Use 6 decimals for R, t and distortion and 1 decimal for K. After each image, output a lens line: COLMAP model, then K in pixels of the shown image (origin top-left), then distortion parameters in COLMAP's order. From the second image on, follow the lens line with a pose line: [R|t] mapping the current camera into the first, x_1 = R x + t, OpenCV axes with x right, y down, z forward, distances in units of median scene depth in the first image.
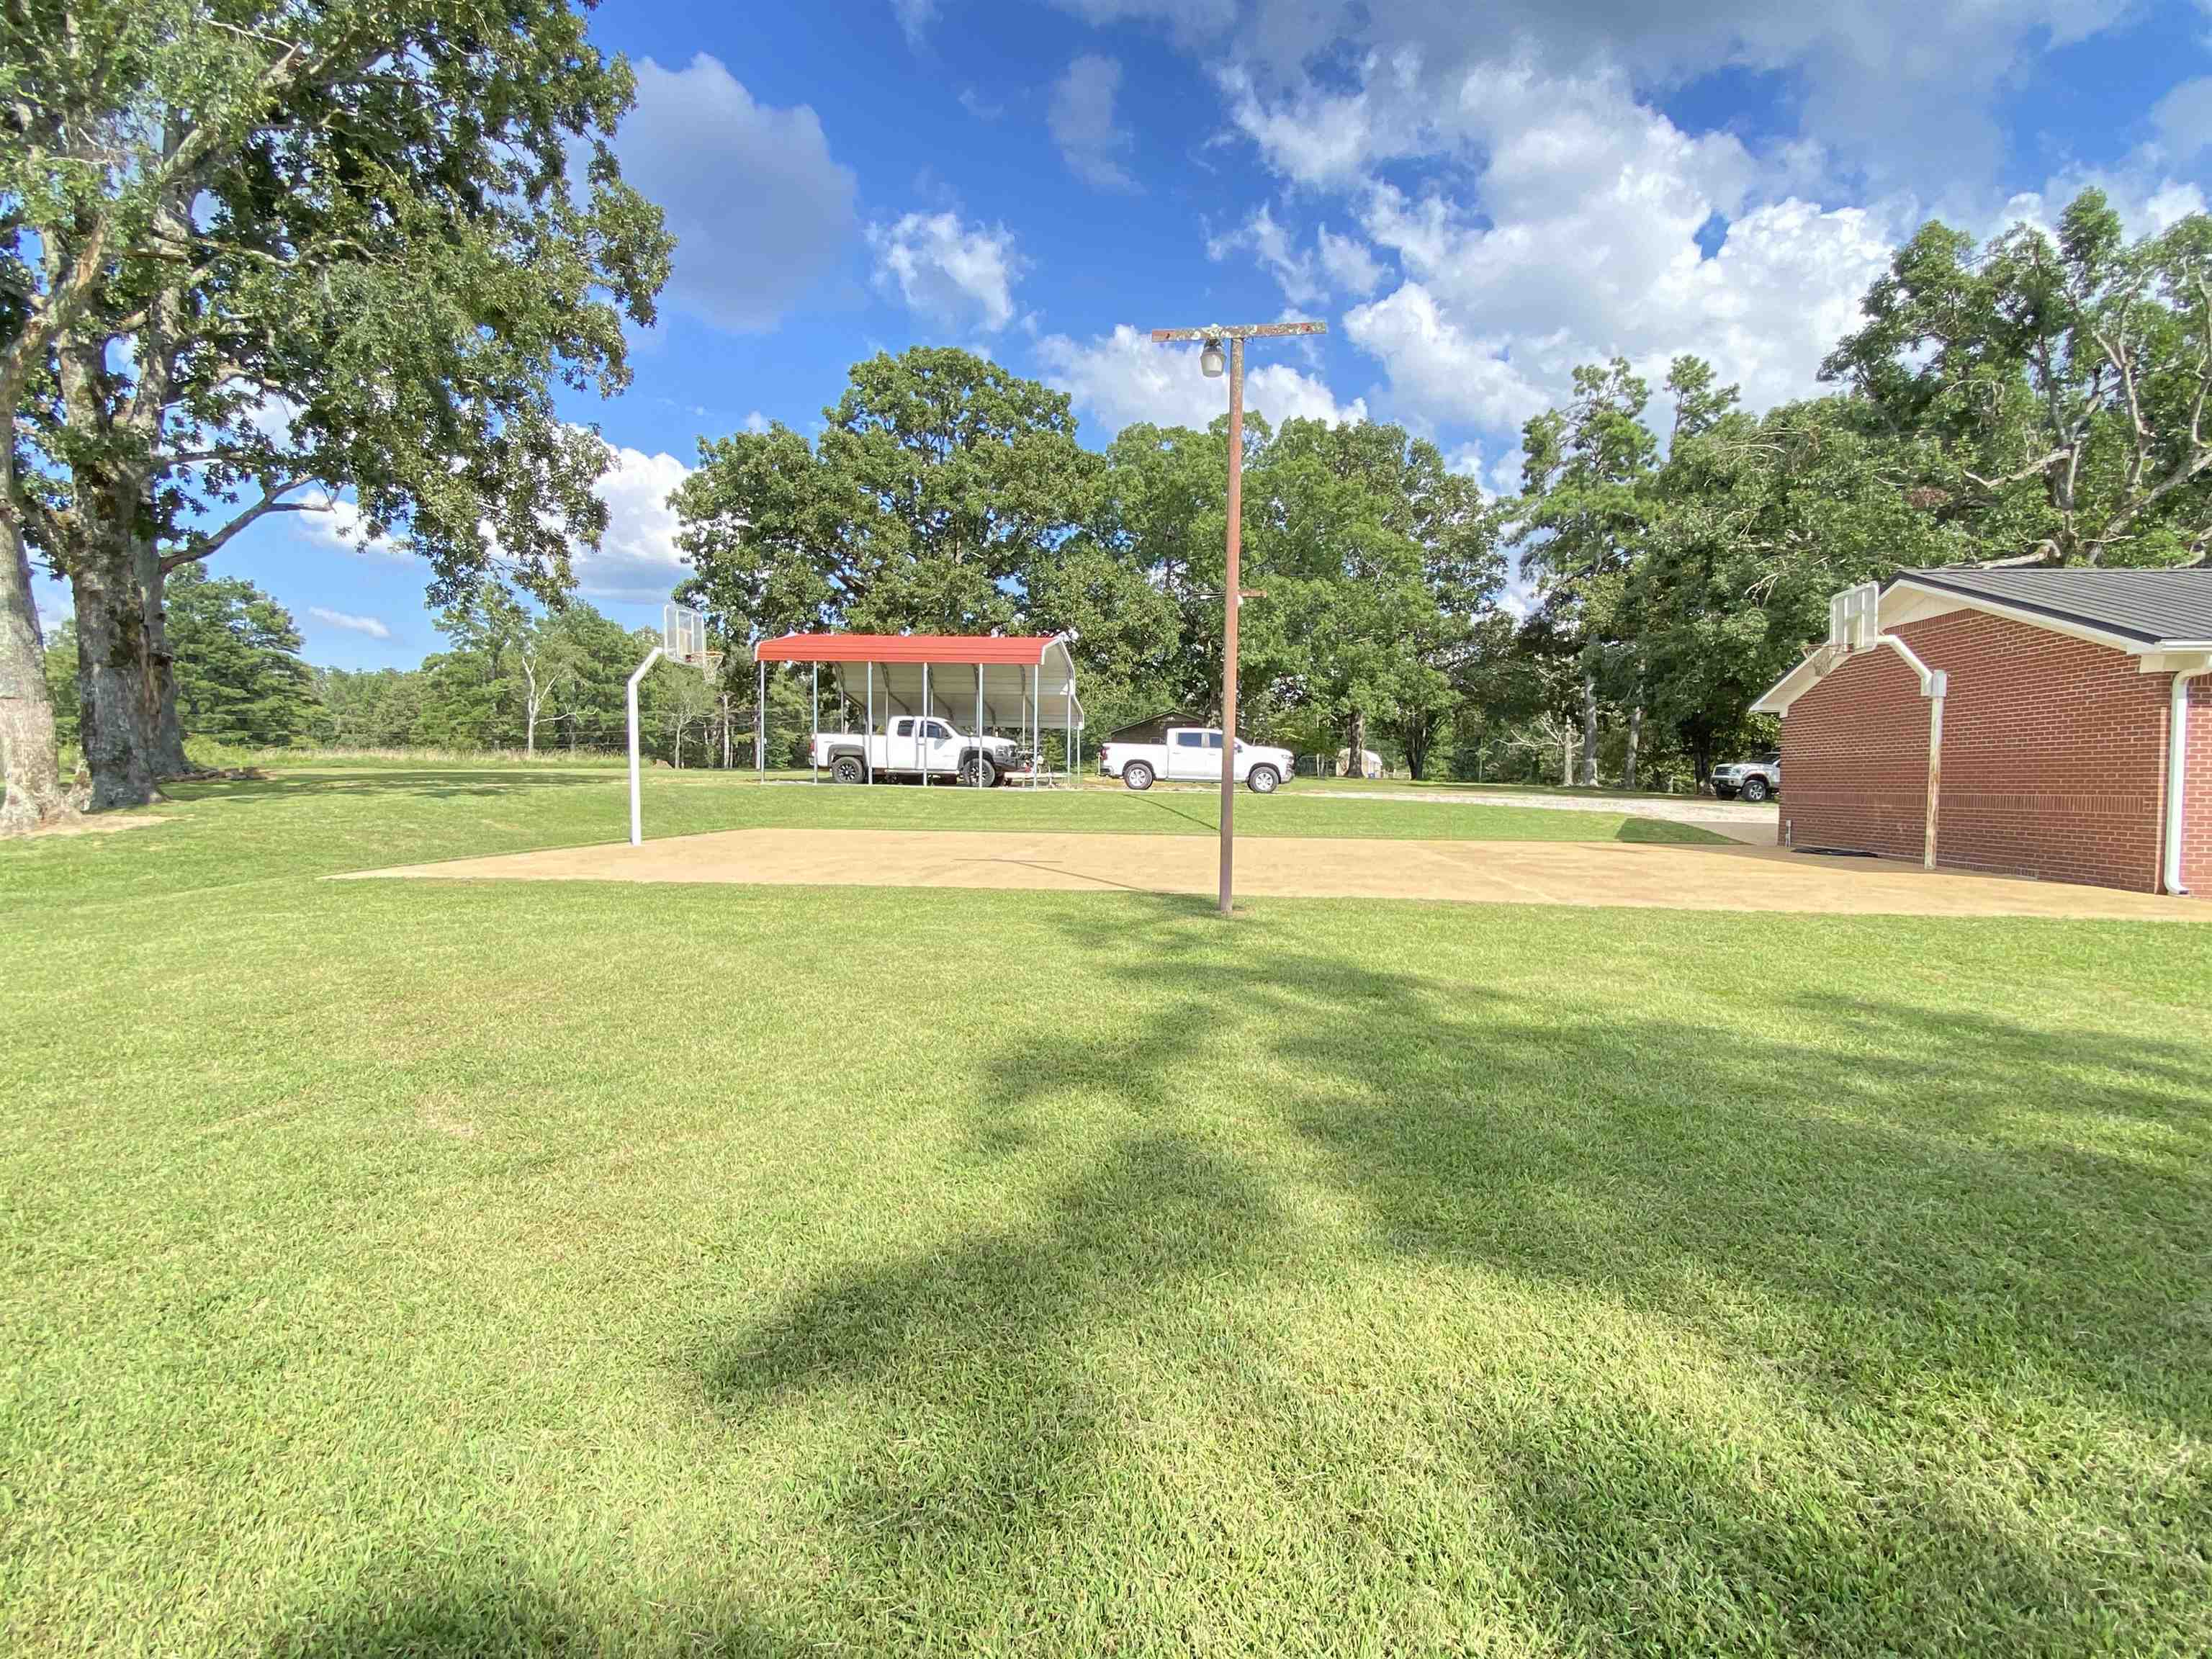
lens RADIAL K [[1031.0, 0, 1106.8], [0, 1031.0, 826.2], [0, 0, 1]] dist [-0.002156, -0.000347]
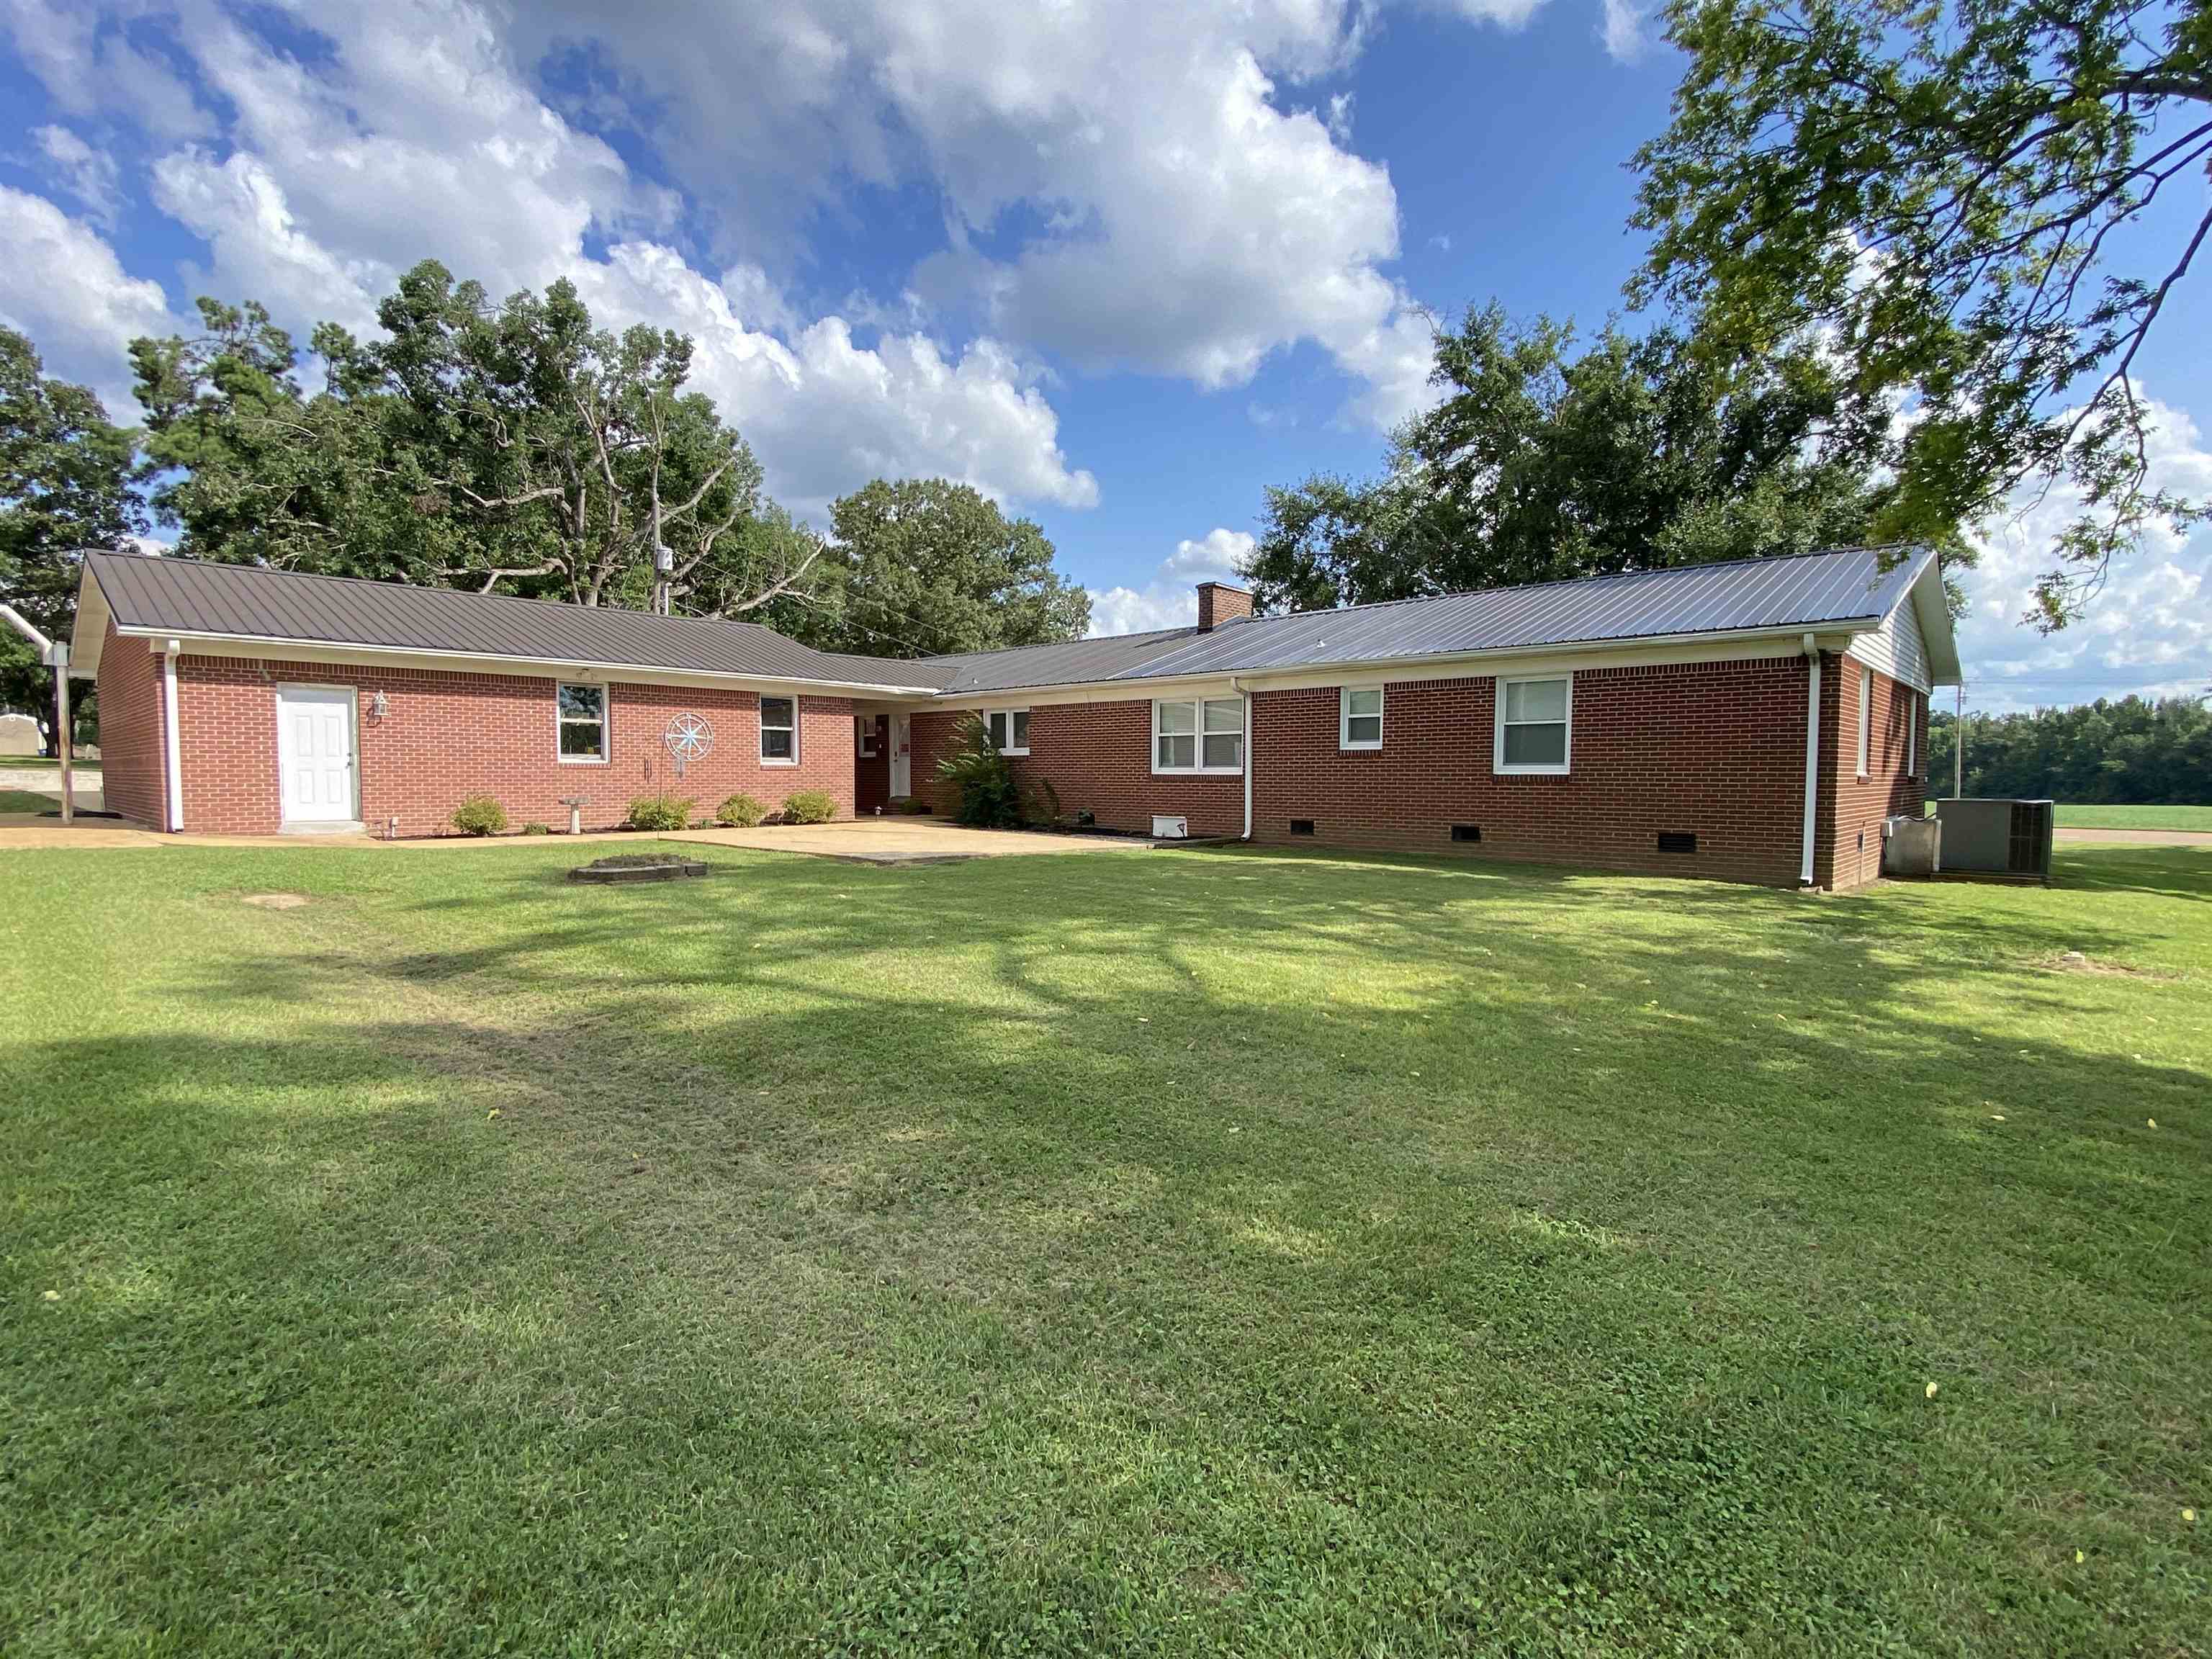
lens RADIAL K [[1031.0, 0, 1107.2], [0, 1031.0, 823.6], [0, 0, 1]] dist [-0.002156, -0.000347]
pose [[0.611369, -0.044051, 0.790119, 0.216458], [0.032764, 0.999002, 0.030345, 0.015793], [-0.790667, 0.007335, 0.612202, -0.185930]]
